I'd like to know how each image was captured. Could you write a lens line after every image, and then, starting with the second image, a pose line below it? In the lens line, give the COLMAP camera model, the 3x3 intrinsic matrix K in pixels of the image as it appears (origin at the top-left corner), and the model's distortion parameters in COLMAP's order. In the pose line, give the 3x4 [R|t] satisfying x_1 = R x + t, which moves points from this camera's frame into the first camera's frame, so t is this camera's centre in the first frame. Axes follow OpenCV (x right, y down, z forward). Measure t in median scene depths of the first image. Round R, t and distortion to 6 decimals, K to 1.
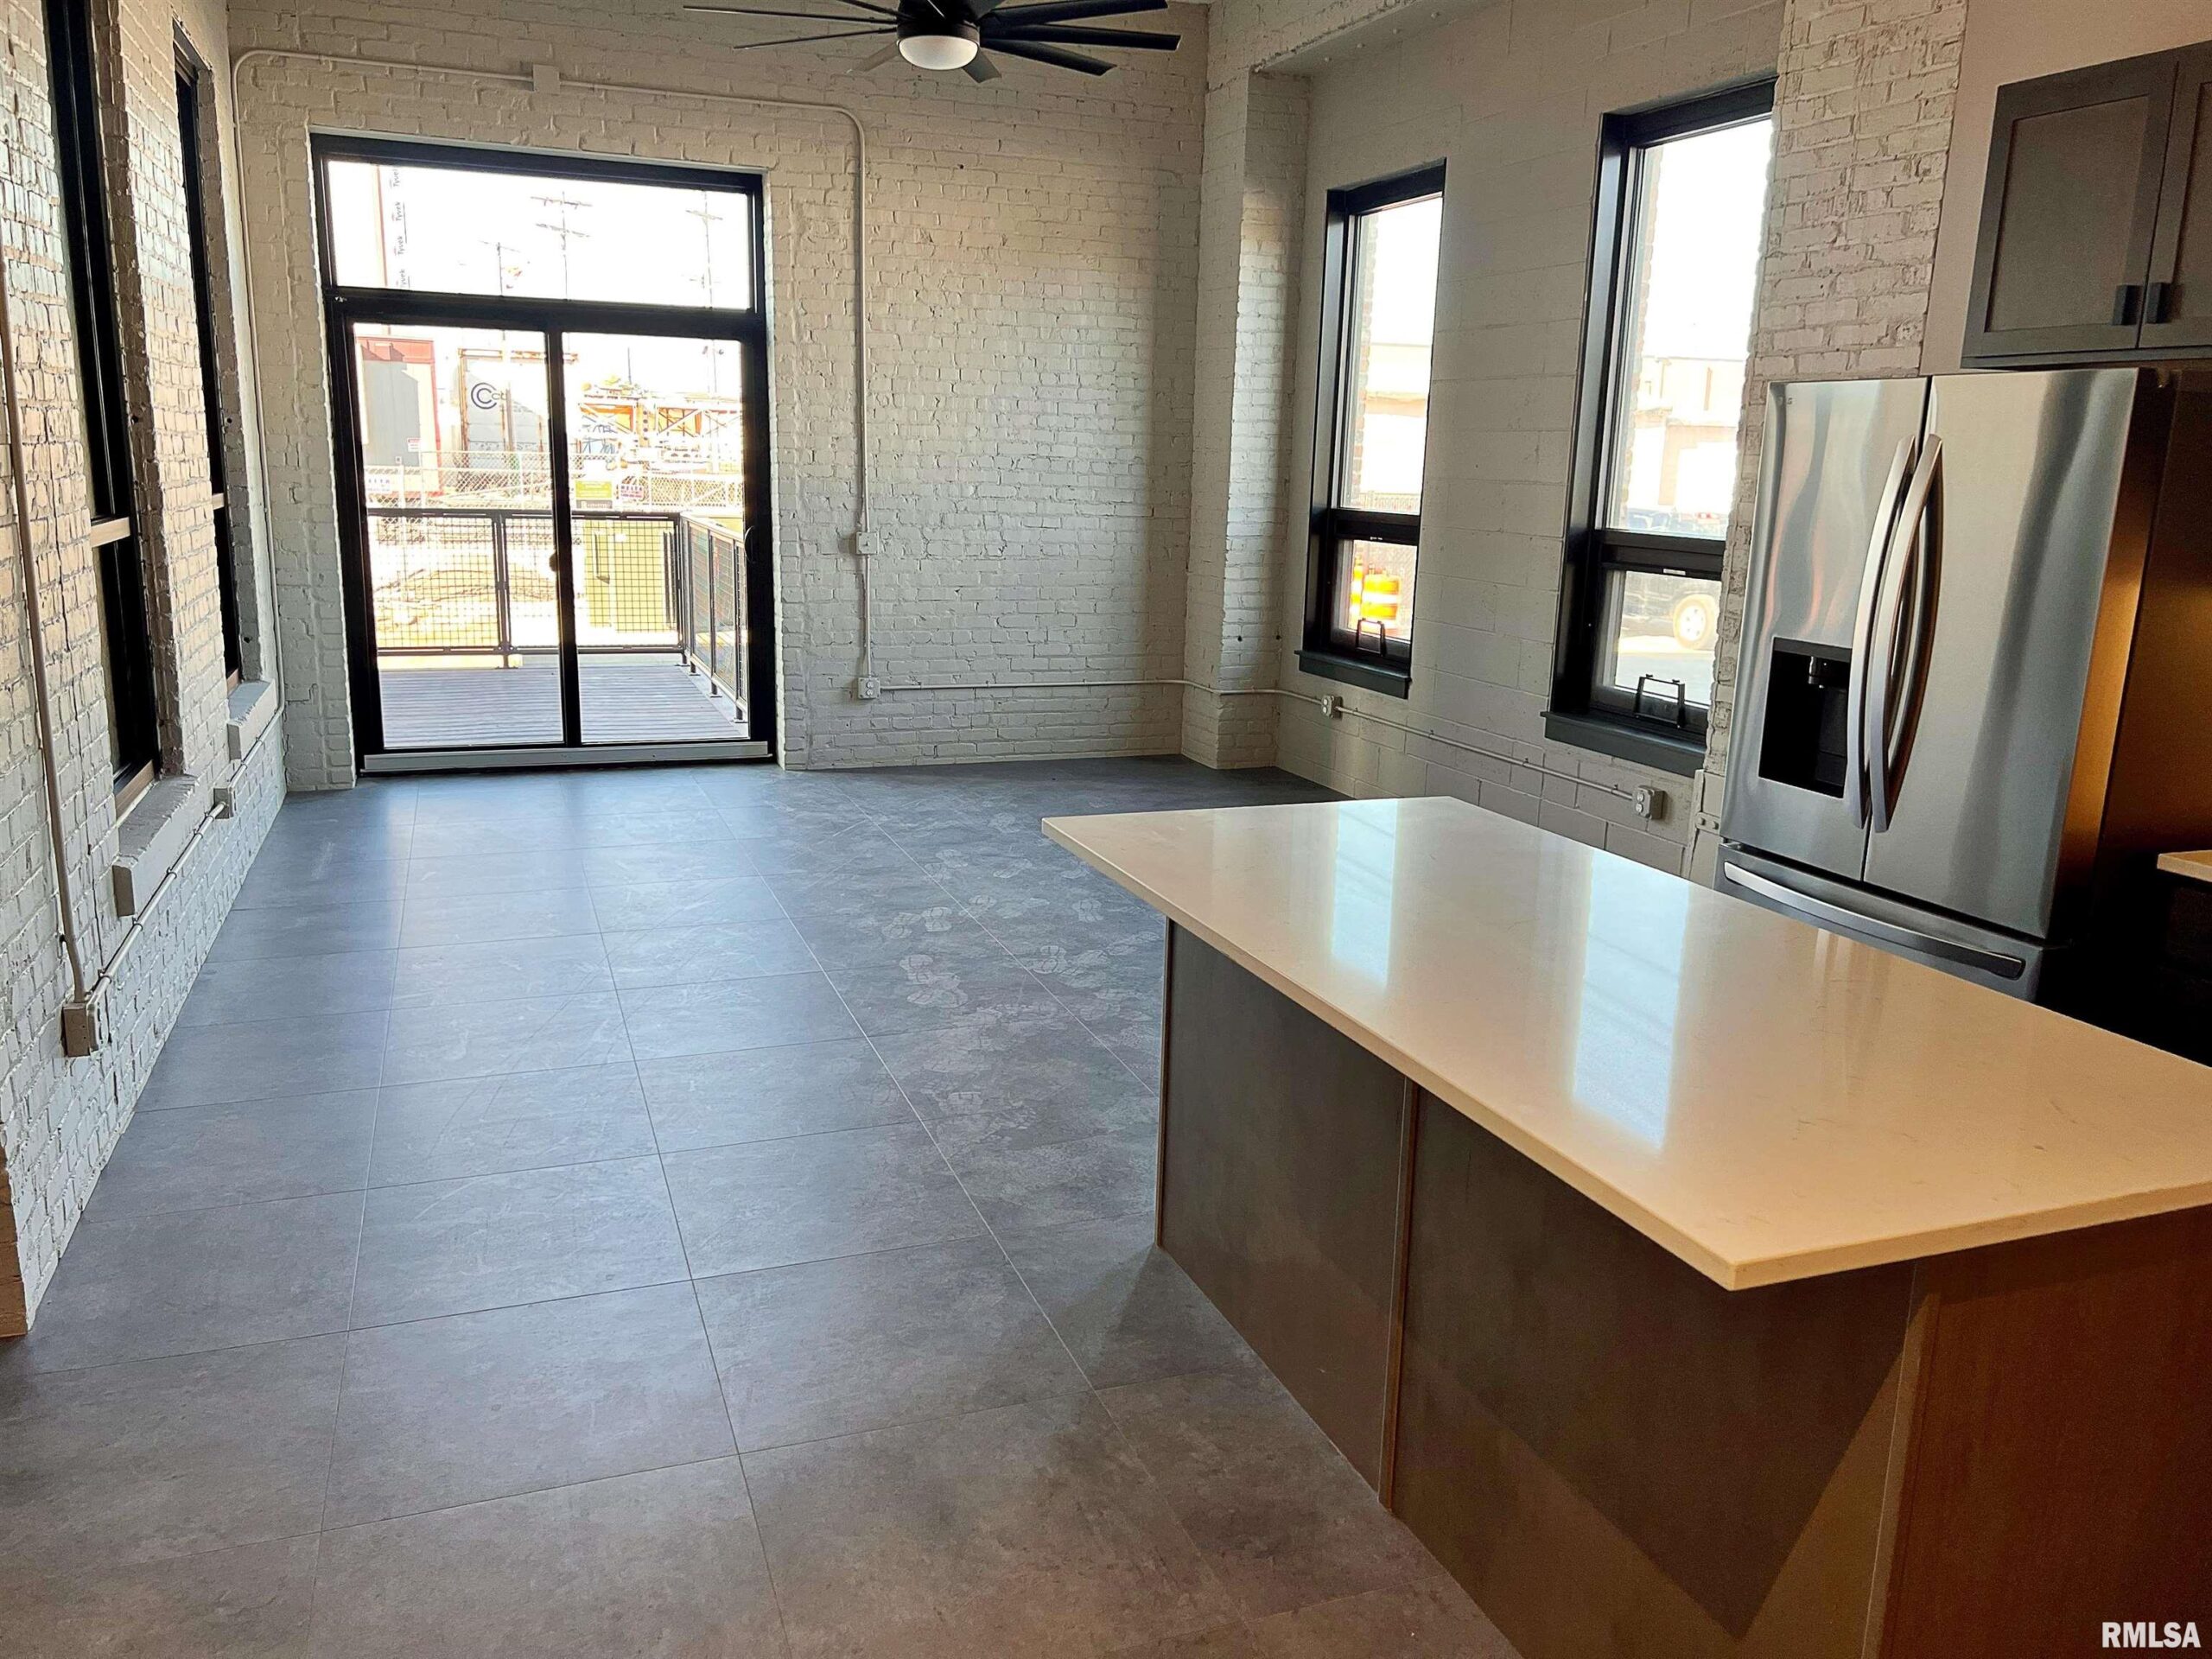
lens RADIAL K [[1665.5, 0, 1094.3], [0, 1665.5, 821.1], [0, 0, 1]] dist [0.053441, -0.057769]
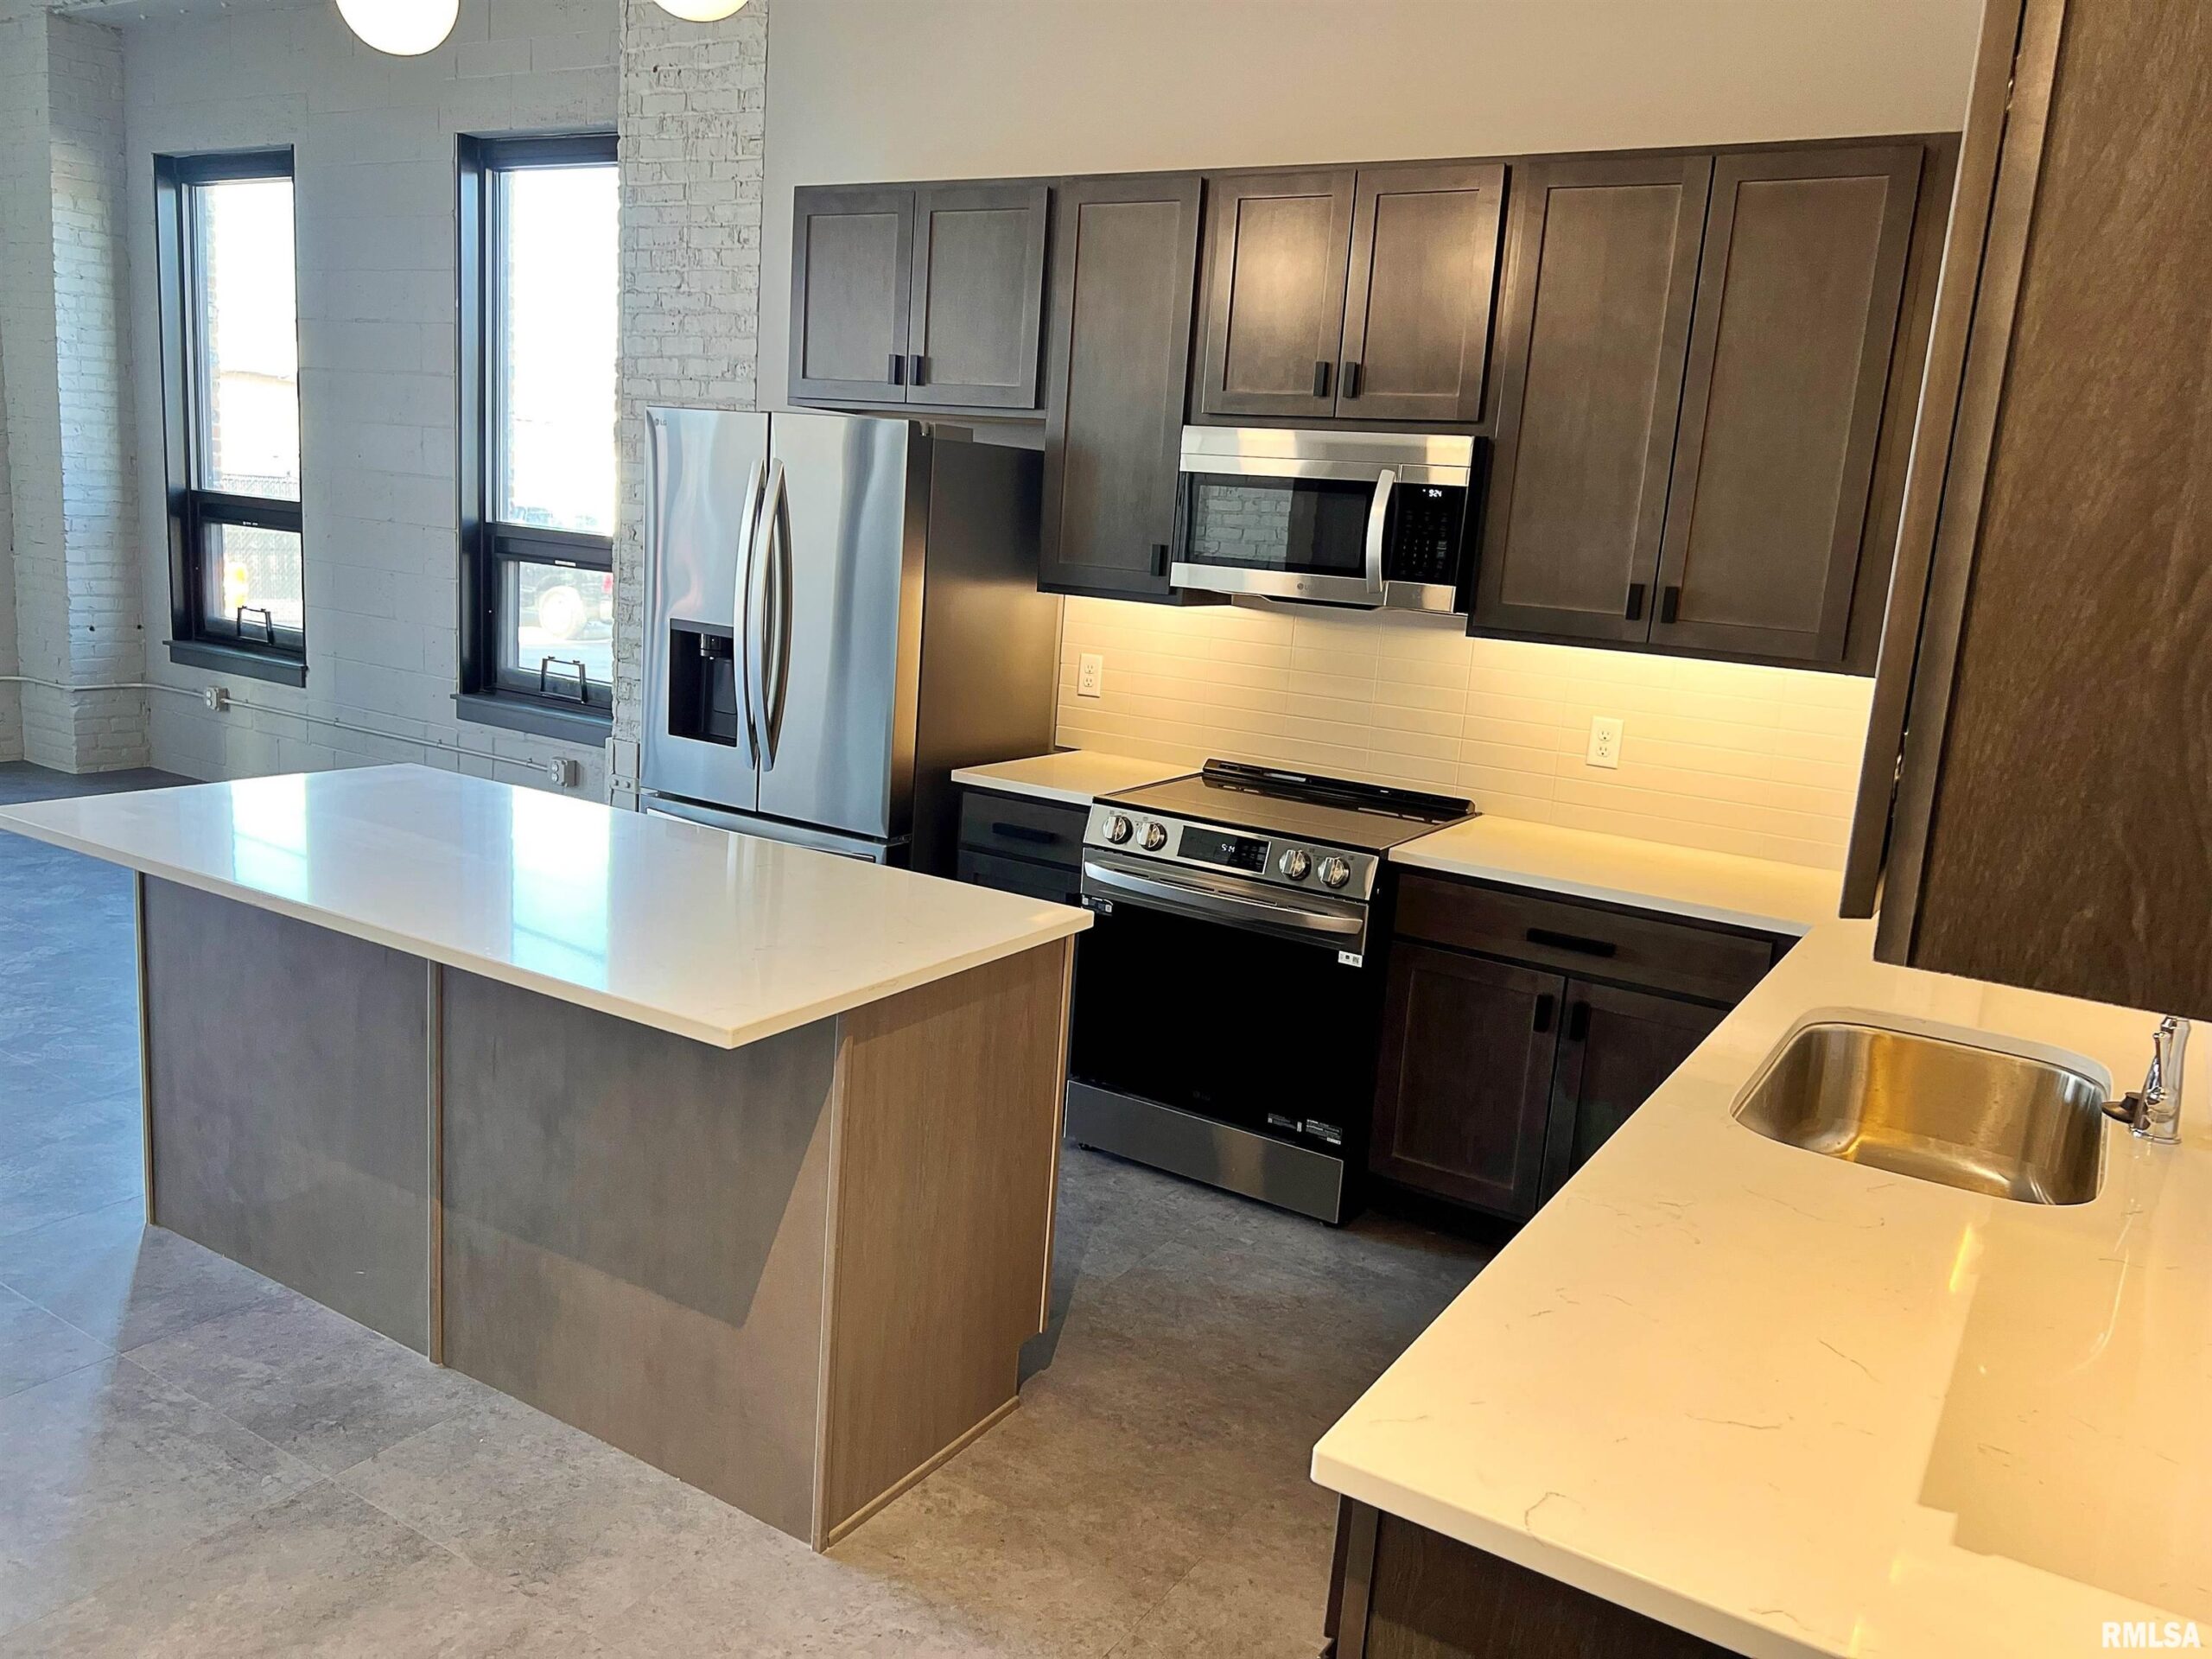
lens RADIAL K [[1665.5, 0, 1094.3], [0, 1665.5, 821.1], [0, 0, 1]] dist [0.053441, -0.057769]
pose [[0.795335, -0.084303, 0.600279, -0.070018], [0.081018, 0.996181, 0.032559, 0.017059], [-0.600732, 0.022738, 0.799127, -0.114149]]
